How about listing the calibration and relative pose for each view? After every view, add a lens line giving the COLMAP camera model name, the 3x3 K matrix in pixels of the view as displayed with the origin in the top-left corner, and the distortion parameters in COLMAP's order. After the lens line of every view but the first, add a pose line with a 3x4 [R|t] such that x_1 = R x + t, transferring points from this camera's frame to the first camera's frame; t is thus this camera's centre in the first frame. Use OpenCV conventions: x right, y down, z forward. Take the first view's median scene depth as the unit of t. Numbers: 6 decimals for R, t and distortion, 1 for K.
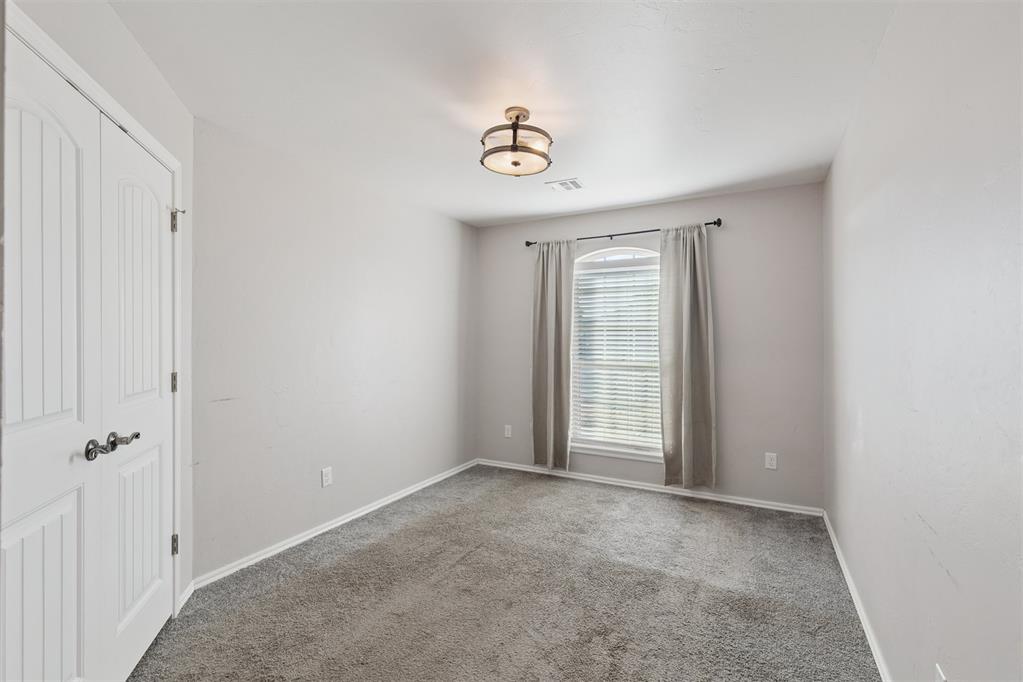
lens RADIAL K [[460.6, 0, 509.8], [0, 460.6, 337.3], [0, 0, 1]] dist [0.011374, -0.002645]
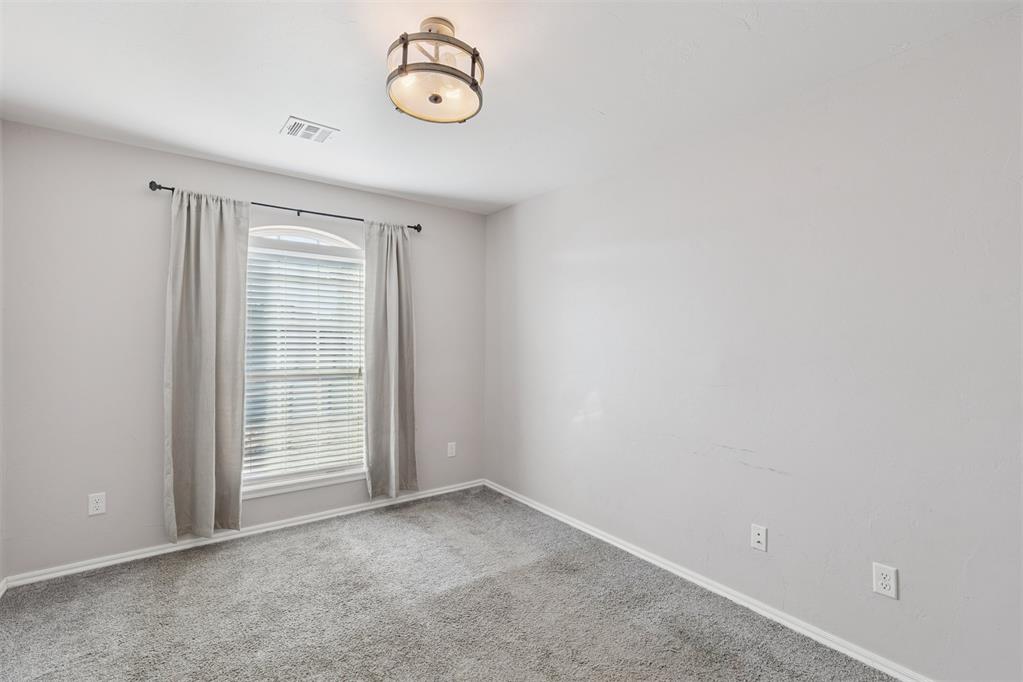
lens RADIAL K [[460.6, 0, 510.8], [0, 460.6, 344.7], [0, 0, 1]] dist [0.011374, -0.002645]
pose [[0.433308, -0.004588, 0.901234, -0.367270], [-0.006797, 0.999942, 0.008359, -0.000295], [-0.901220, -0.009748, 0.433252, 0.358064]]
